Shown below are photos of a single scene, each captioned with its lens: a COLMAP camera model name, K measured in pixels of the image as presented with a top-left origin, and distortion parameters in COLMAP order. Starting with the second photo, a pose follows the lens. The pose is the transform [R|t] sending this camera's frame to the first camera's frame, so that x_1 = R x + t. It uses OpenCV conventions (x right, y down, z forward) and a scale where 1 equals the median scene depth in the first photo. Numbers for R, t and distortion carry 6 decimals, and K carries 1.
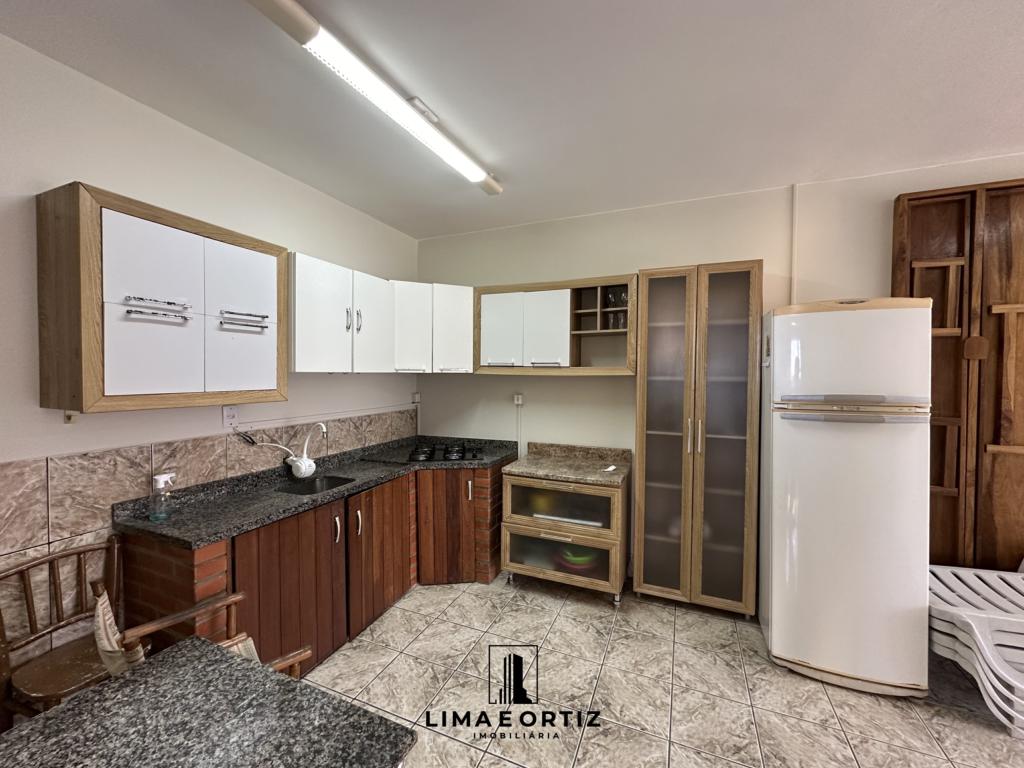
lens RADIAL K [[408.1, 0, 514.9], [0, 408.1, 381.8], [0, 0, 1]] dist [-0.004319, 0.000726]
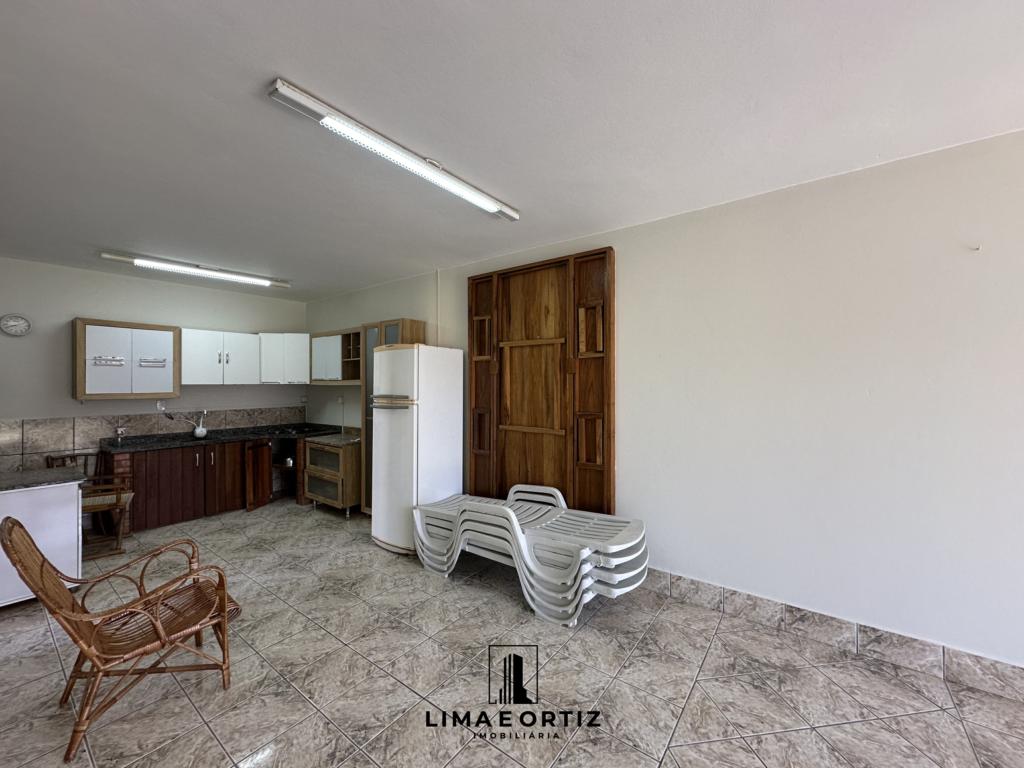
lens RADIAL K [[408.1, 0, 513.9], [0, 408.1, 382.2], [0, 0, 1]] dist [-0.004319, 0.000726]
pose [[0.968988, -0.008552, -0.246959, 1.603168], [0.002551, 0.999694, -0.024609, 0.020152], [0.247094, 0.023216, 0.968713, -0.608539]]
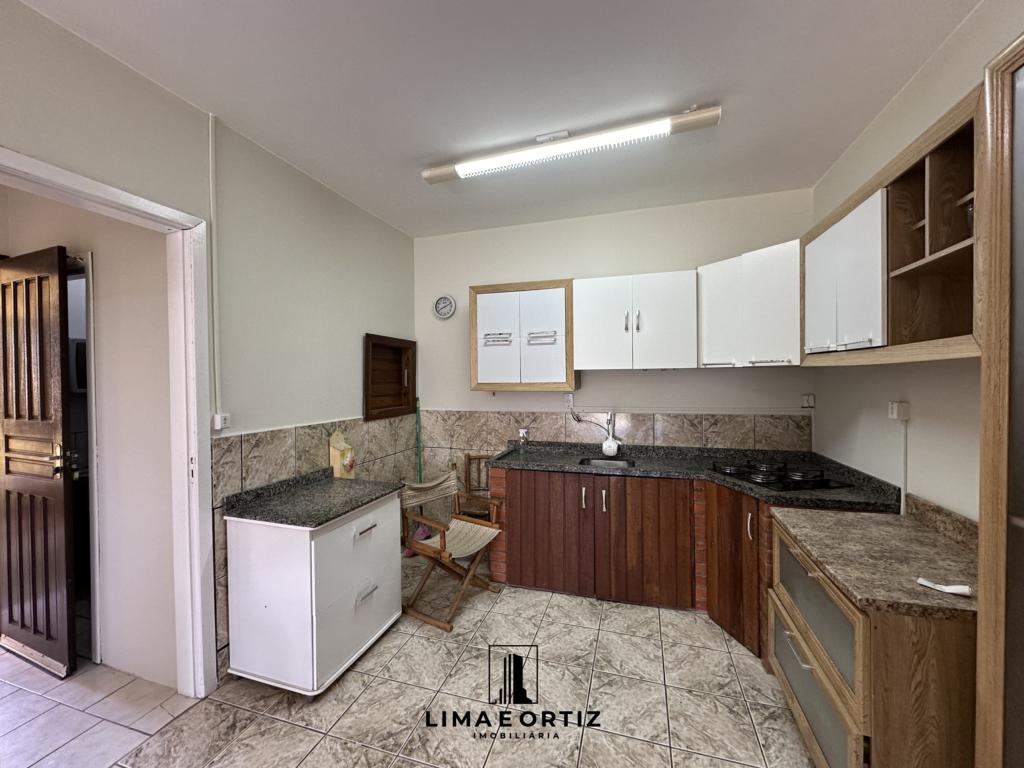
lens RADIAL K [[408.1, 0, 512.5], [0, 408.1, 381.9], [0, 0, 1]] dist [-0.004319, 0.000726]
pose [[0.092987, 0.004212, -0.995658, 0.739950], [-0.010985, 0.999935, 0.003205, 0.013085], [0.995607, 0.010639, 0.093027, 0.649414]]
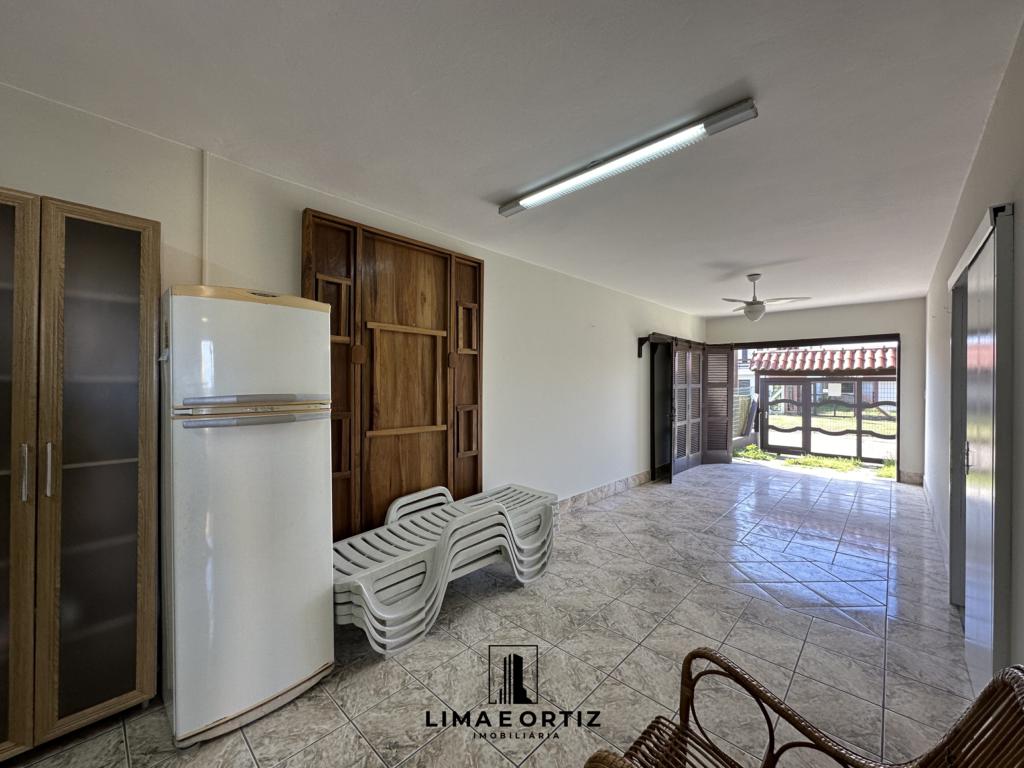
lens RADIAL K [[408.1, 0, 510.0], [0, 408.1, 383.6], [0, 0, 1]] dist [-0.004319, 0.000726]
pose [[0.355480, -0.004885, 0.934671, 0.137208], [0.017945, 0.999838, -0.001599, 0.016605], [-0.934512, 0.017341, 0.355510, 0.129098]]
